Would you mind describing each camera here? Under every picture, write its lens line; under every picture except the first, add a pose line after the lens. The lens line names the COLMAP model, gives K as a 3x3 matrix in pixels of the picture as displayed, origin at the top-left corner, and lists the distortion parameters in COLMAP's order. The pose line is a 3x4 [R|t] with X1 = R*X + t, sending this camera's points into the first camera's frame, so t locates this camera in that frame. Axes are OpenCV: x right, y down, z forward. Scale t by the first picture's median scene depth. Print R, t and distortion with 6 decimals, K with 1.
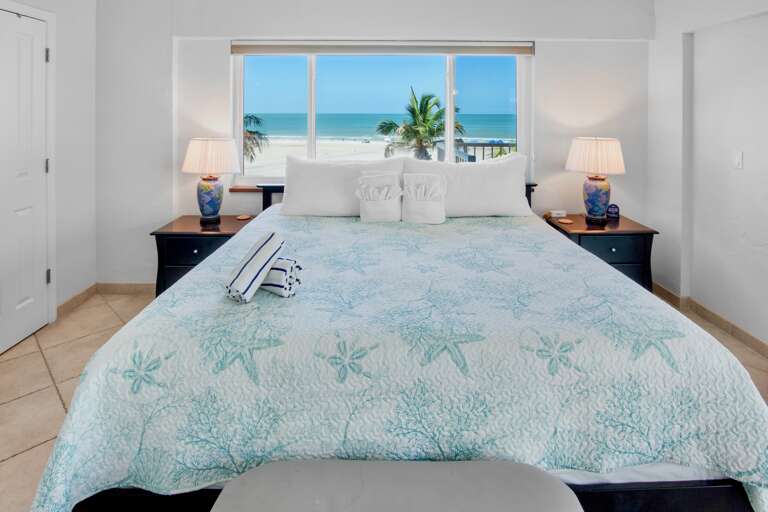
lens RADIAL K [[427.8, 0, 383.0], [0, 427.8, 116.1], [0, 0, 1]] dist [-0.006087, -0.000898]
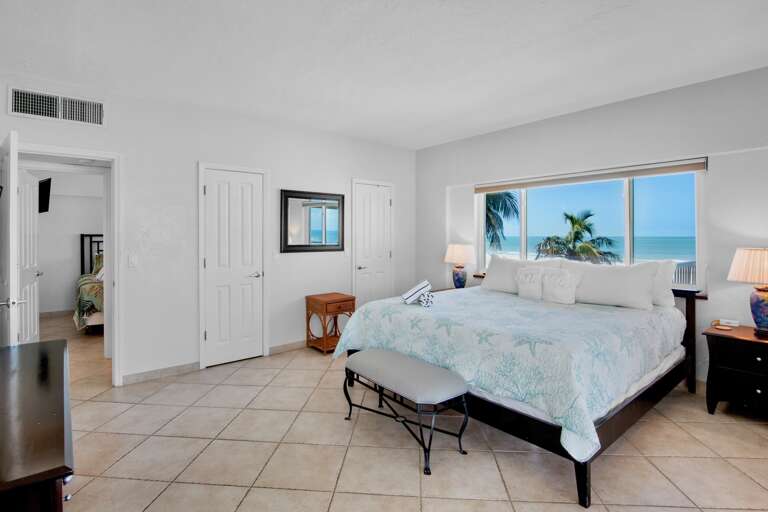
lens RADIAL K [[383.8, 0, 384.0], [0, 383.8, 256.0], [0, 0, 1]] dist [-0.012285, -0.000238]
pose [[0.628809, 0.039677, -0.776547, 0.621186], [-0.005996, 0.998915, 0.046183, 0.031846], [0.777537, -0.024384, 0.628364, -0.223078]]
